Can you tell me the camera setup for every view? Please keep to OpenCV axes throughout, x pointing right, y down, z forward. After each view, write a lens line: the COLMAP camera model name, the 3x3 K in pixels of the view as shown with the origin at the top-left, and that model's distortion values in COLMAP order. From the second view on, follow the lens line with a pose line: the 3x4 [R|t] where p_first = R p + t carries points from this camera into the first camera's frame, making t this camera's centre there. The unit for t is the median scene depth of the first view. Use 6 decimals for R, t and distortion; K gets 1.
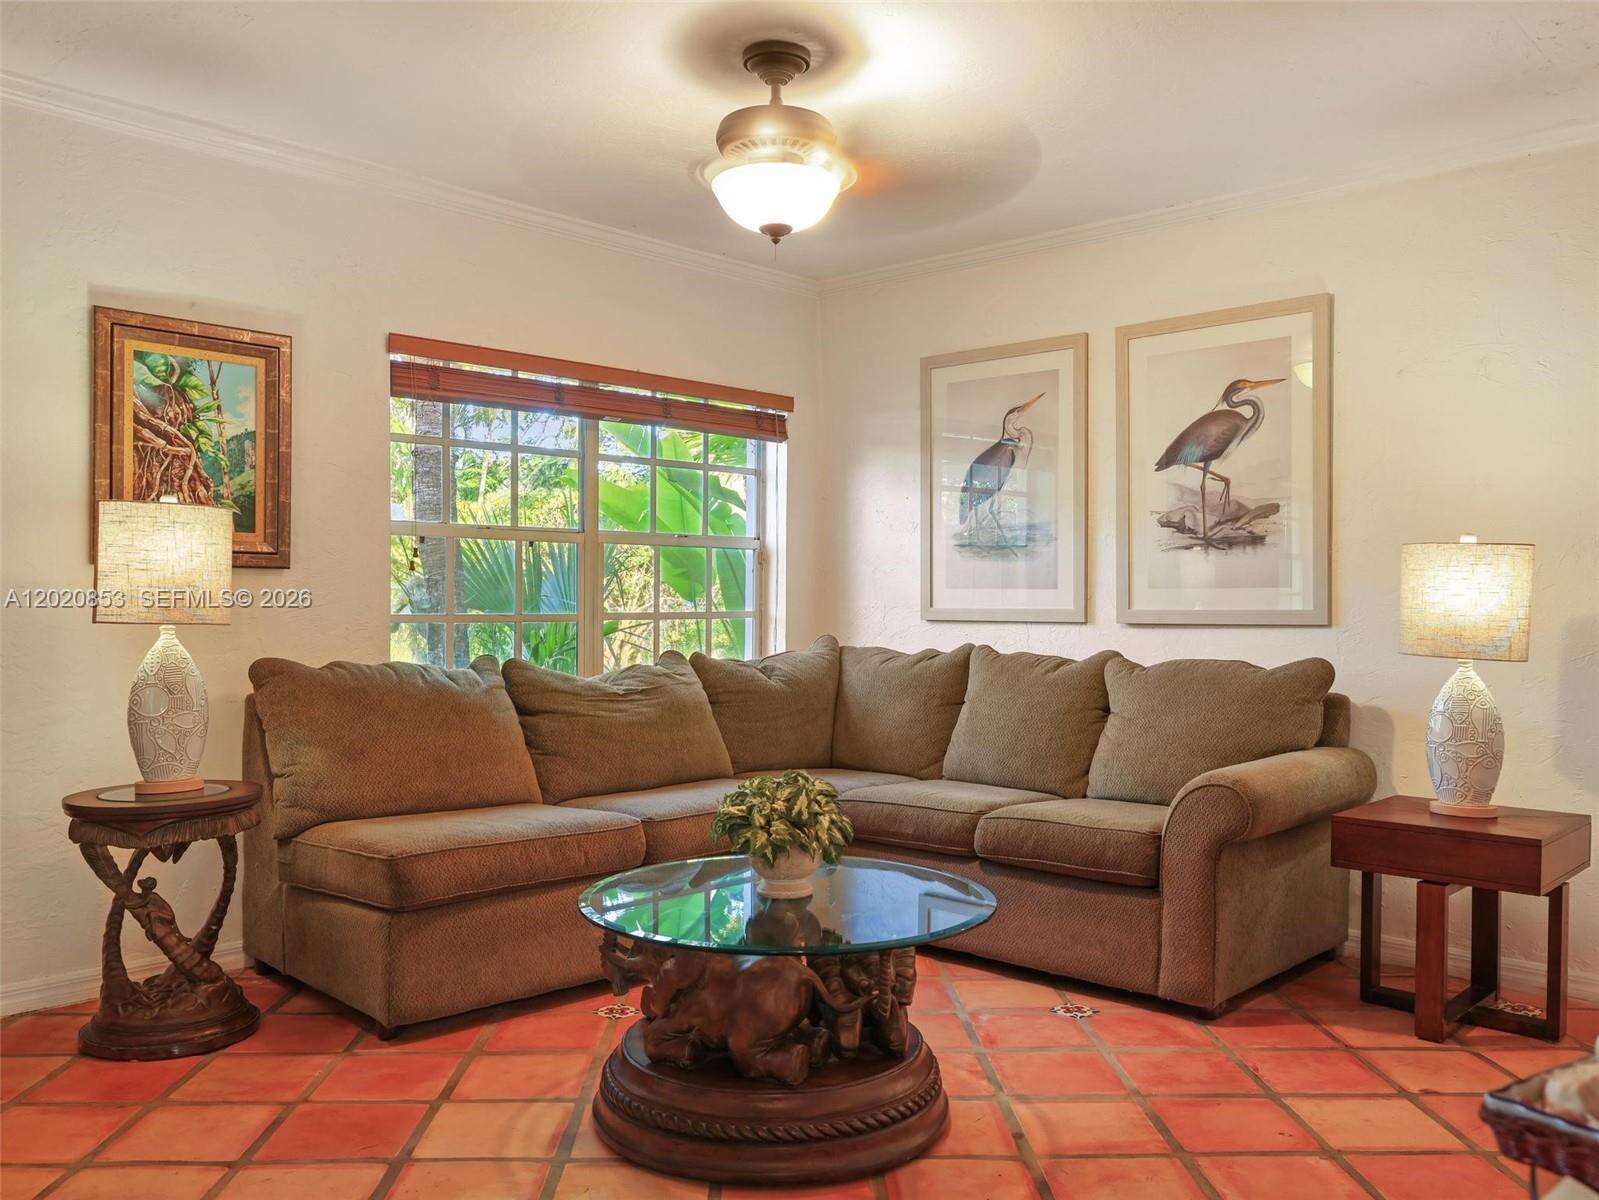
lens RADIAL K [[1300.9, 0, 799.5], [0, 1300.9, 600.0], [0, 0, 1]] dist [-0.002454, 0.004330]
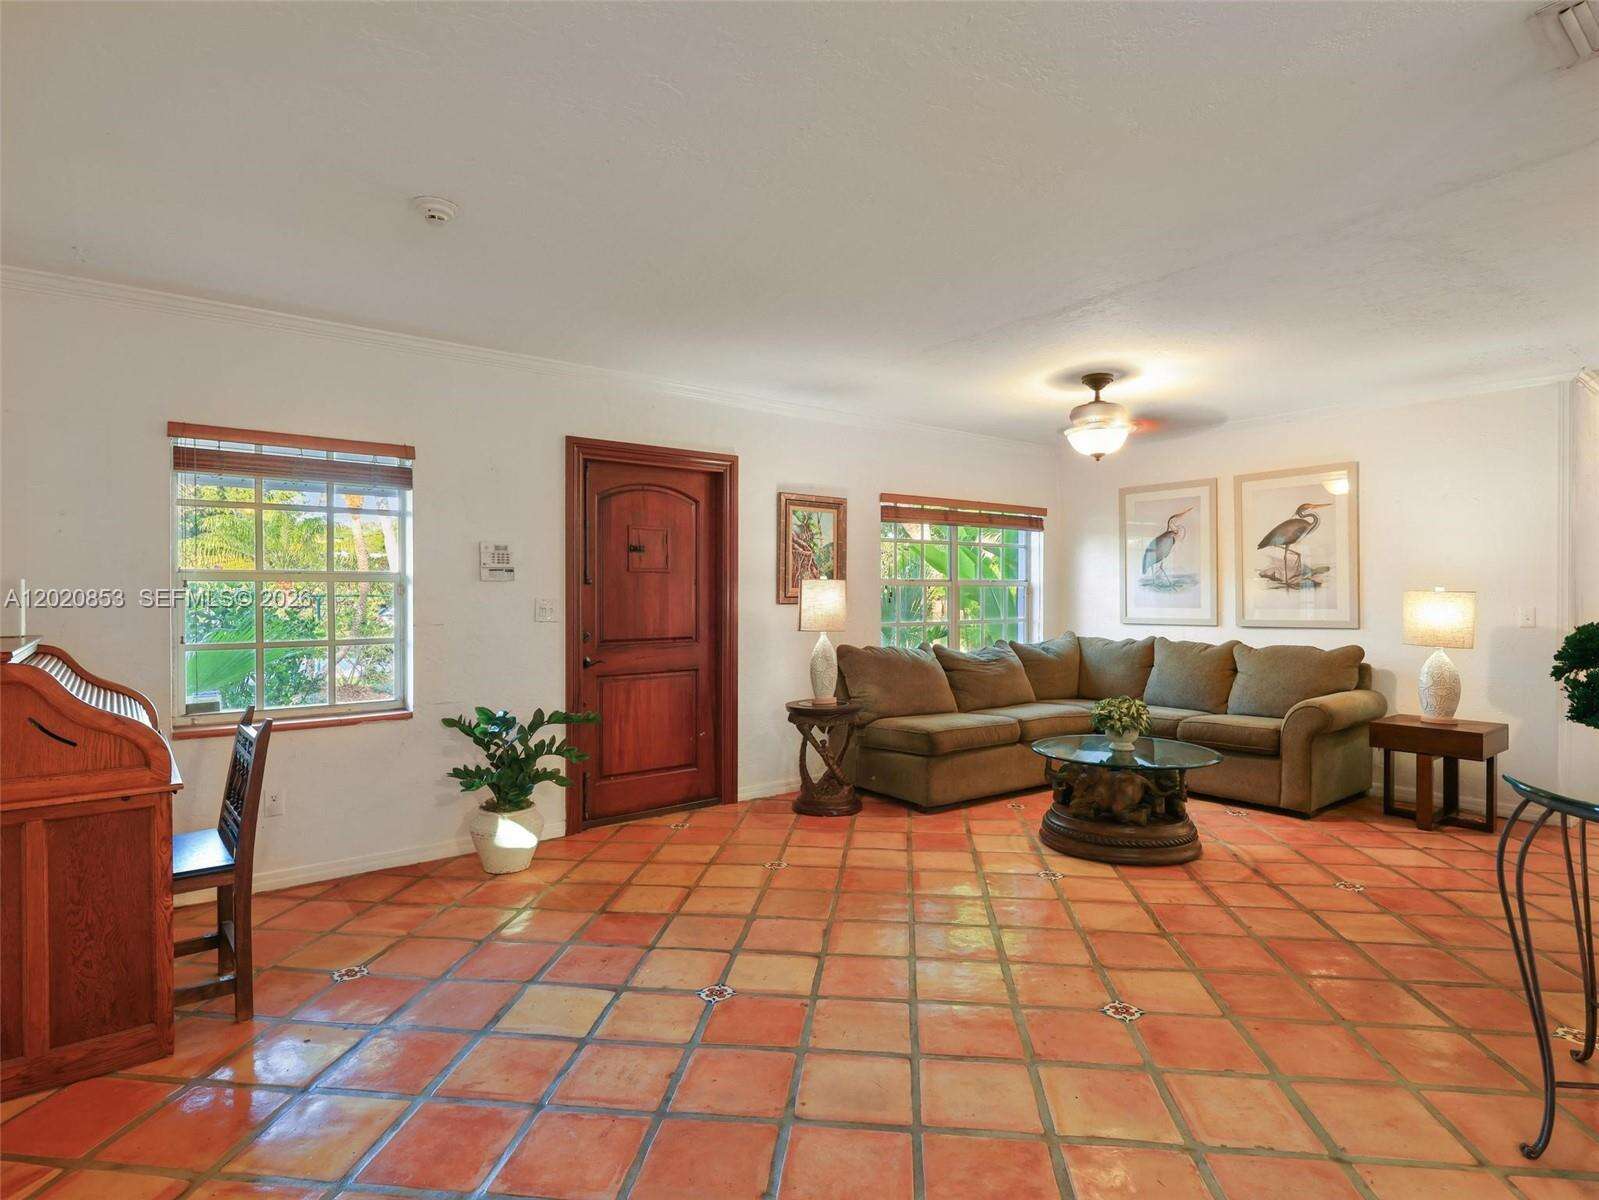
lens RADIAL K [[839.4, 0, 799.3], [0, 839.4, 586.0], [0, 0, 1]] dist [0.002144, 0.000314]
pose [[0.988694, -0.009165, -0.149666, -0.272522], [0.007225, 0.999883, -0.013502, -0.038083], [0.149772, 0.012268, 0.988644, -0.441538]]
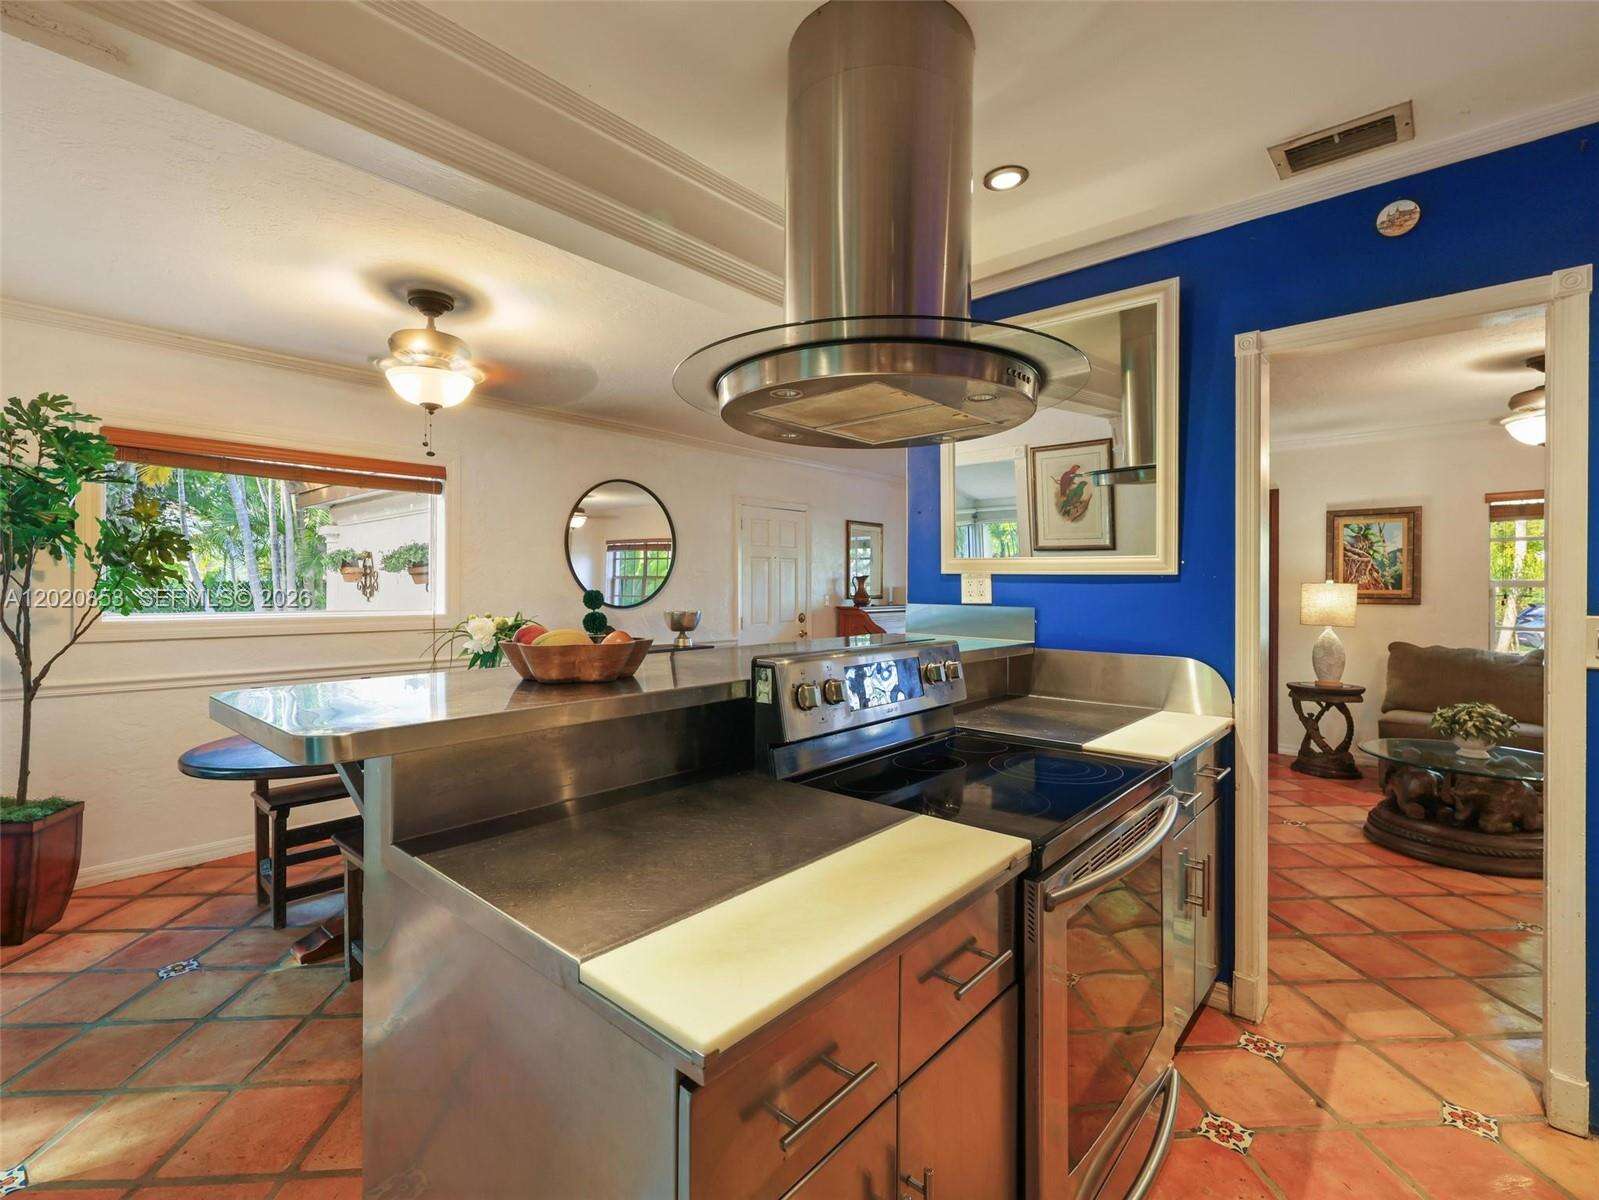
lens RADIAL K [[724.7, 0, 799.5], [0, 724.7, 600.0], [0, 0, 1]] dist [0.021398, -0.000591]
pose [[0.019050, 0.010255, -0.999766, 0.962526], [-0.009046, 0.999908, 0.010084, -0.038369], [0.999778, 0.008851, 0.019141, -0.152275]]
